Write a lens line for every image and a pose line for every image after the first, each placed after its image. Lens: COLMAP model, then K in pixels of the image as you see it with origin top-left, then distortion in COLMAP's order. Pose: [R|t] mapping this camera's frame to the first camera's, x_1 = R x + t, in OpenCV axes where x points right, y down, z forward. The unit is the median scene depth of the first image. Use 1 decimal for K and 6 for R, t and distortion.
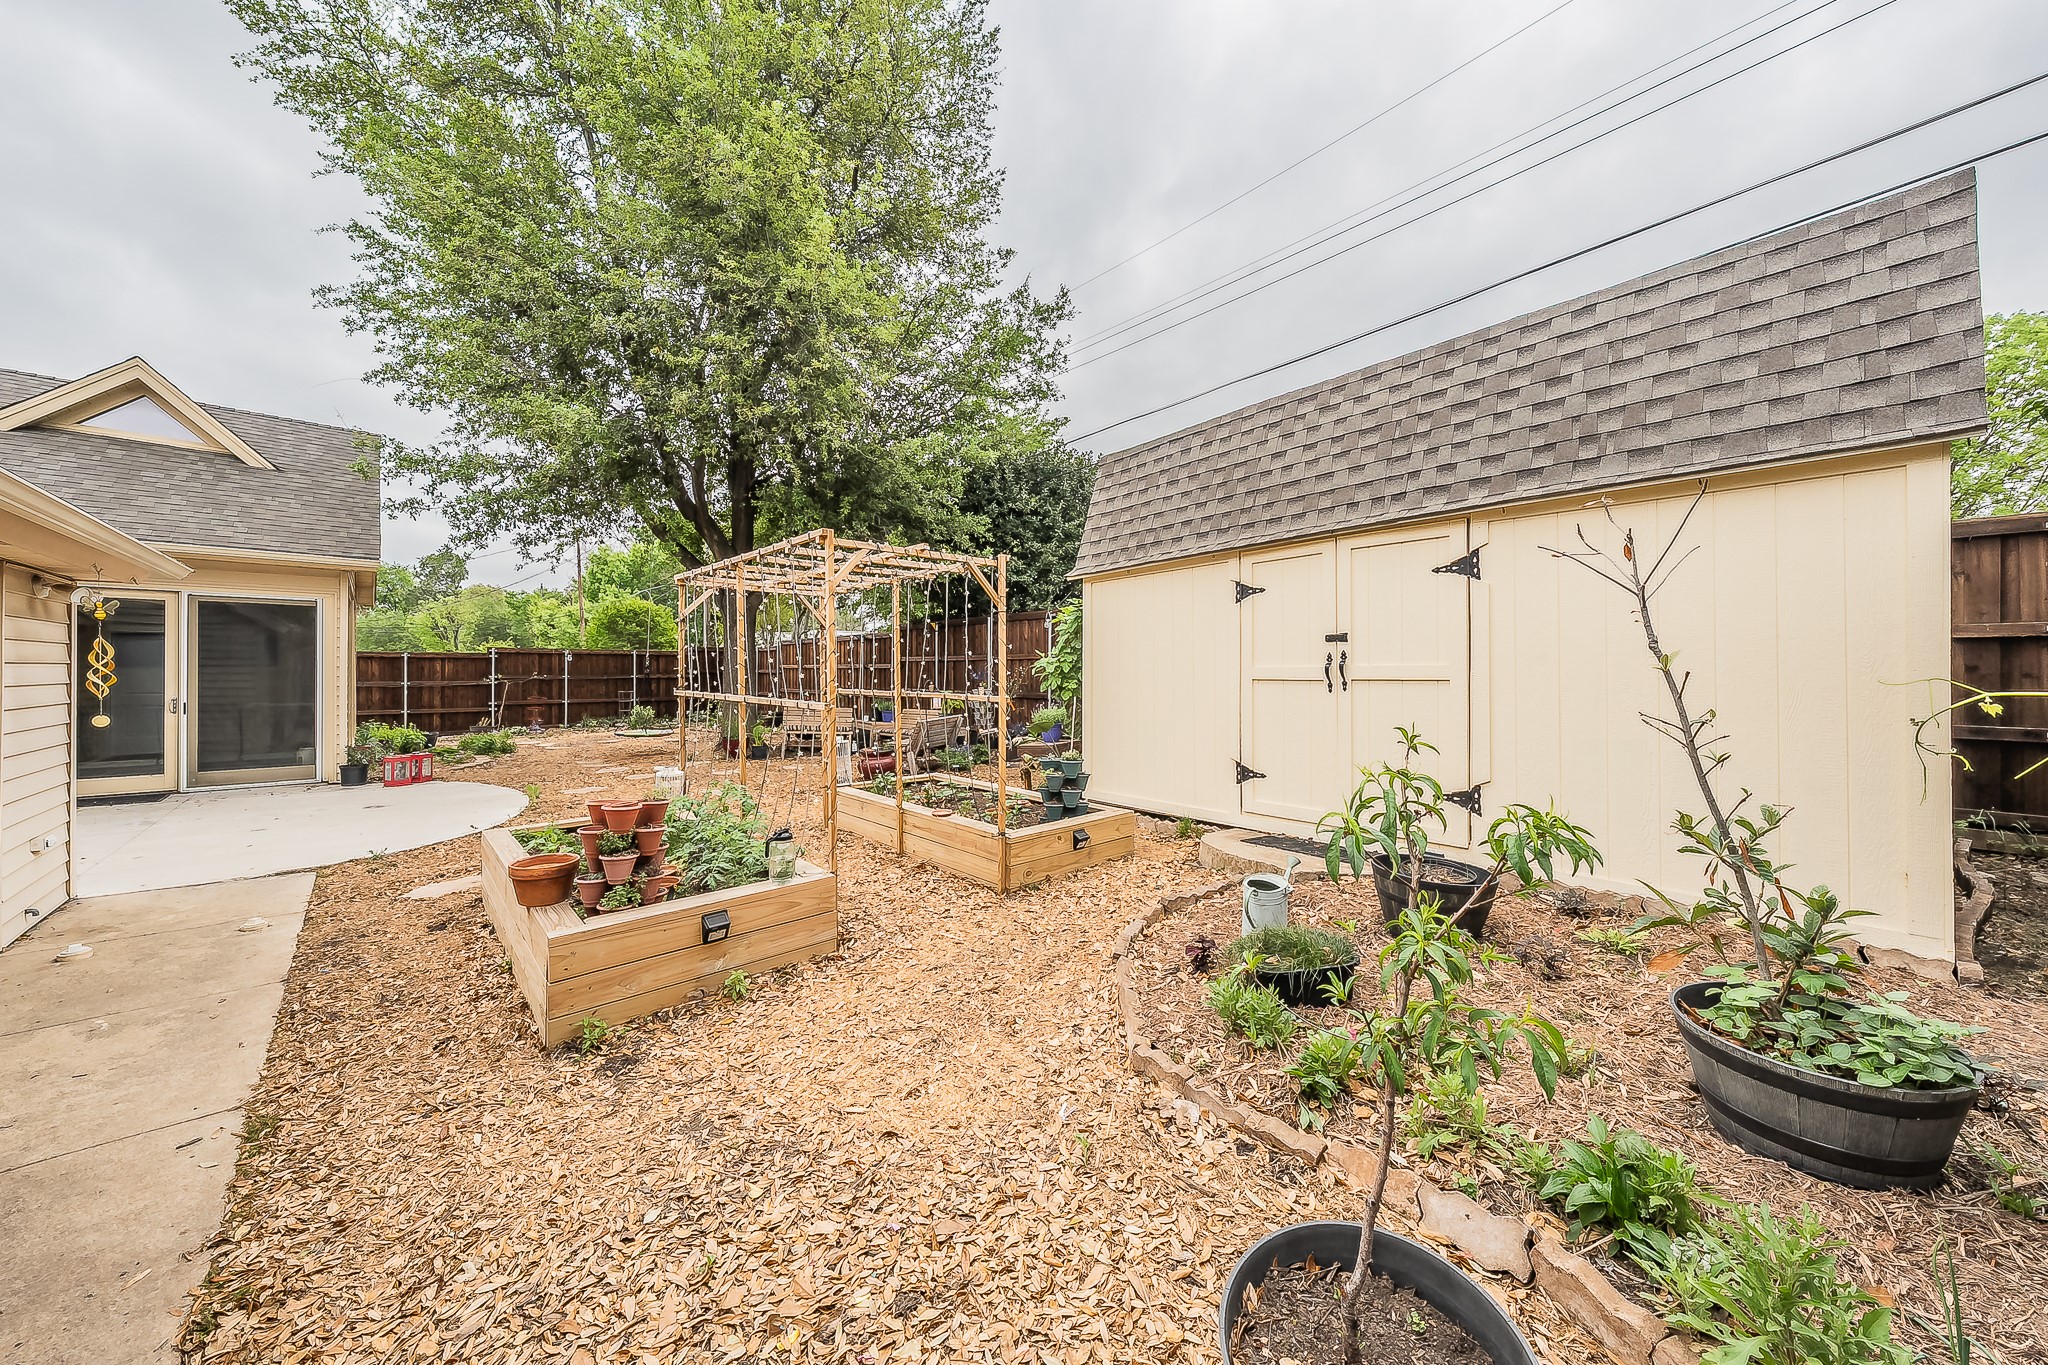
lens RADIAL K [[707.5, 0, 1026.7], [0, 707.5, 676.6], [0, 0, 1]] dist [0.002262, 0.000334]
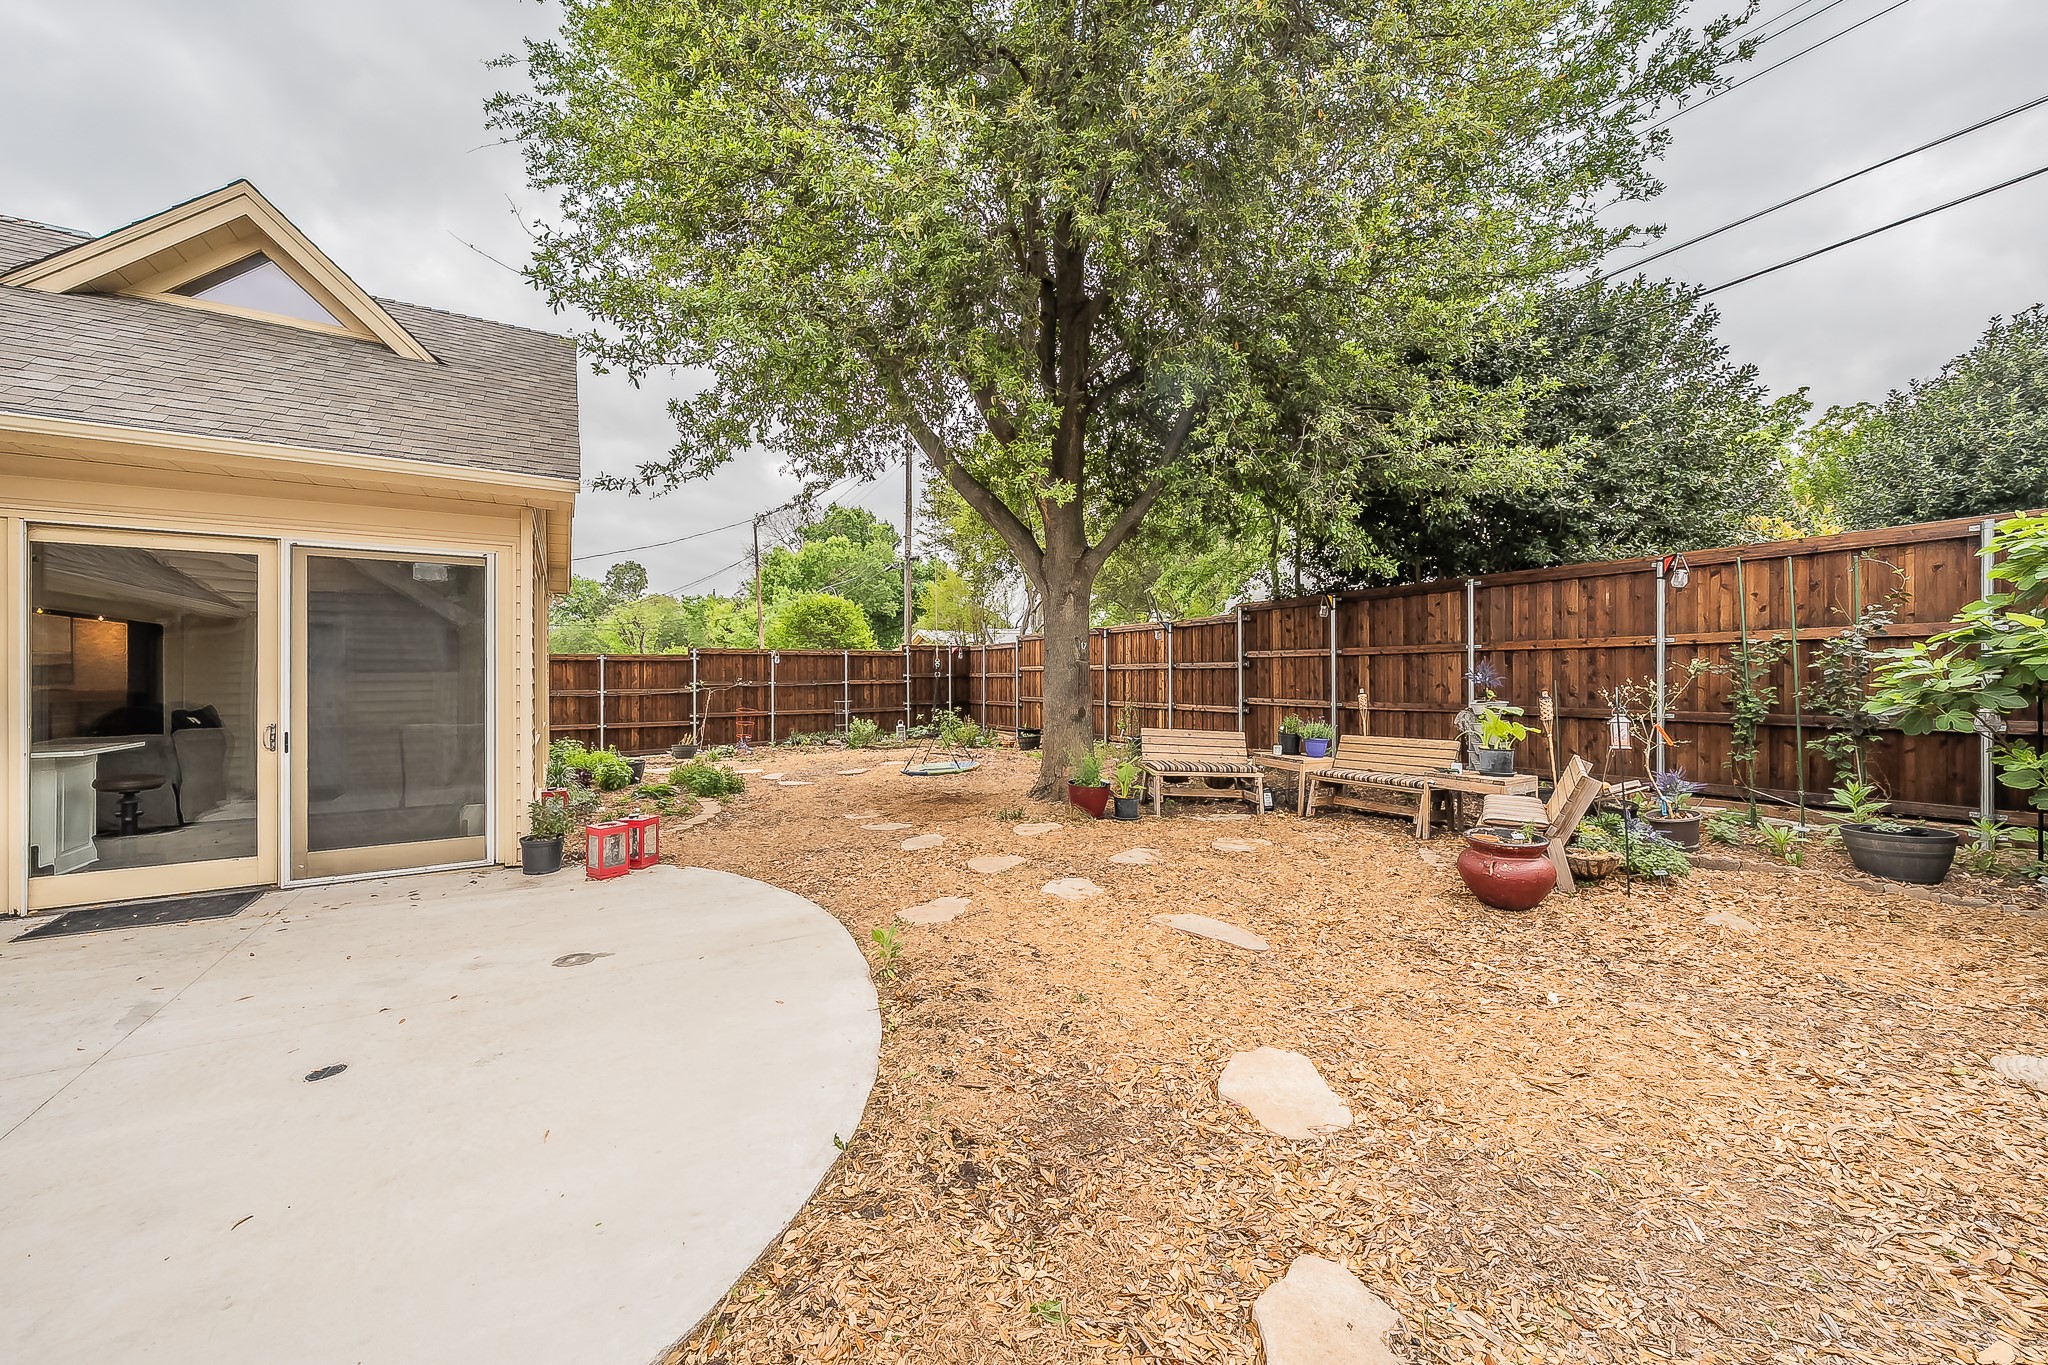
lens RADIAL K [[718.5, 0, 1022.3], [0, 718.5, 682.9], [0, 0, 1]] dist [-0.000770, -0.000013]
pose [[0.983946, -0.005590, -0.178379, -0.265444], [0.006115, 0.999978, 0.002397, -0.000147], [0.178362, -0.003450, 0.983959, 0.286230]]
